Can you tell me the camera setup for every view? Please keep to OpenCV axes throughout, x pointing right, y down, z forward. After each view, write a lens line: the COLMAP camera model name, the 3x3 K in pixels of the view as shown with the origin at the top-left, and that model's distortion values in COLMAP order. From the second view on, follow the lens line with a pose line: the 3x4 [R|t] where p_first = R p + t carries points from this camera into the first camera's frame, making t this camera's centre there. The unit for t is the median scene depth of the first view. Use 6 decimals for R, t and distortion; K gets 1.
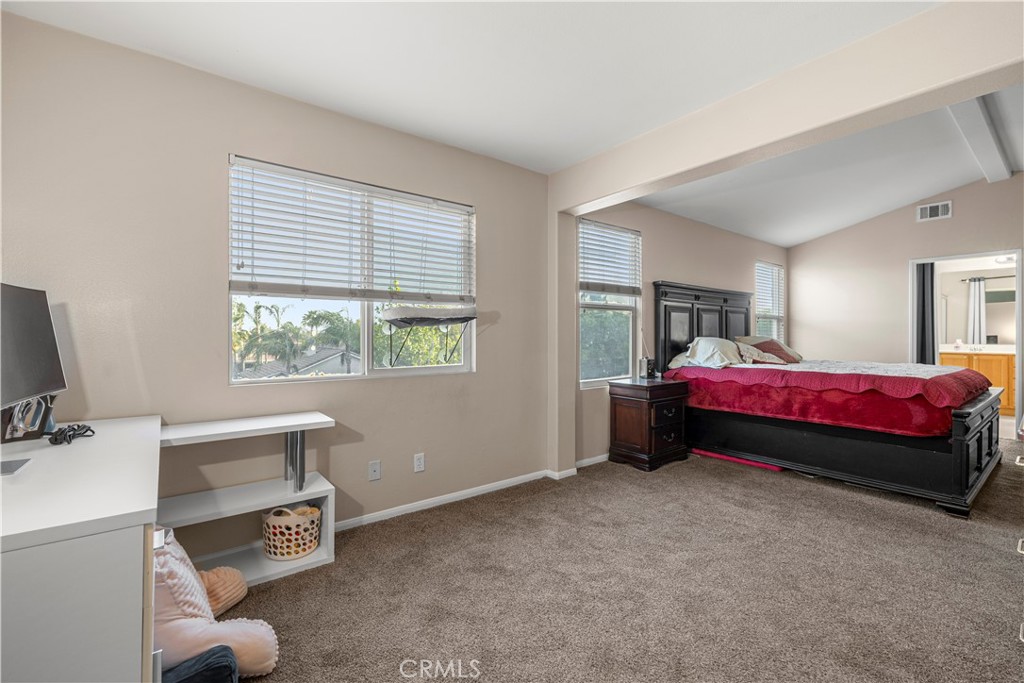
lens RADIAL K [[439.7, 0, 512.5], [0, 439.7, 336.4], [0, 0, 1]] dist [-0.003830, 0.001354]
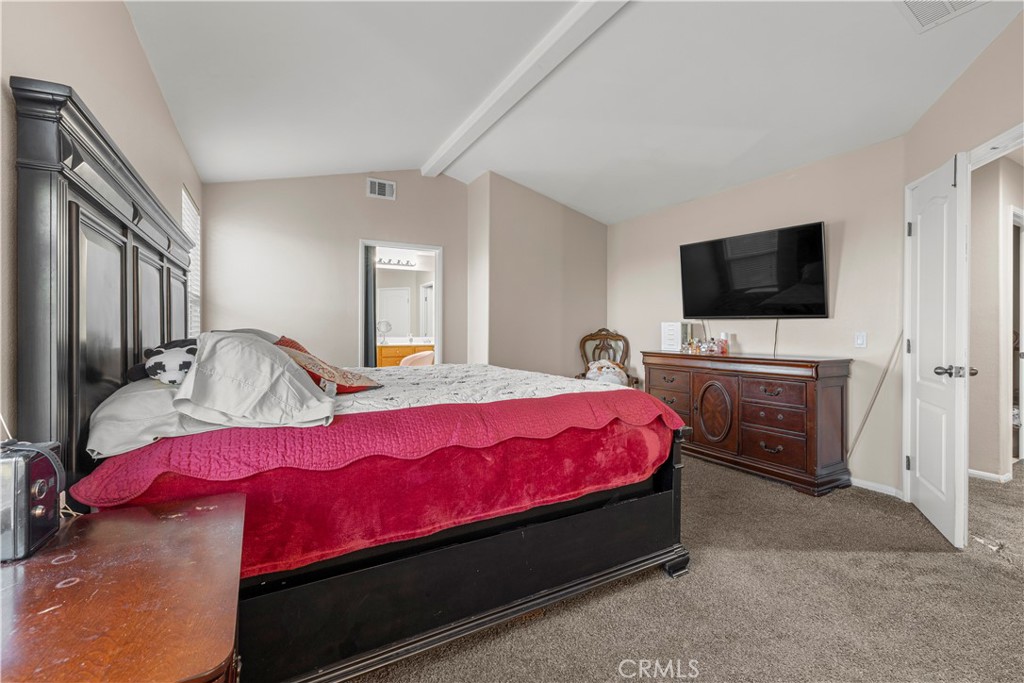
lens RADIAL K [[439.7, 0, 511.6], [0, 439.7, 334.8], [0, 0, 1]] dist [-0.003830, 0.001354]
pose [[0.165913, -0.012108, 0.986066, 0.140486], [-0.000683, 0.999923, 0.012393, -0.000522], [-0.986140, -0.002730, 0.165892, 0.678462]]
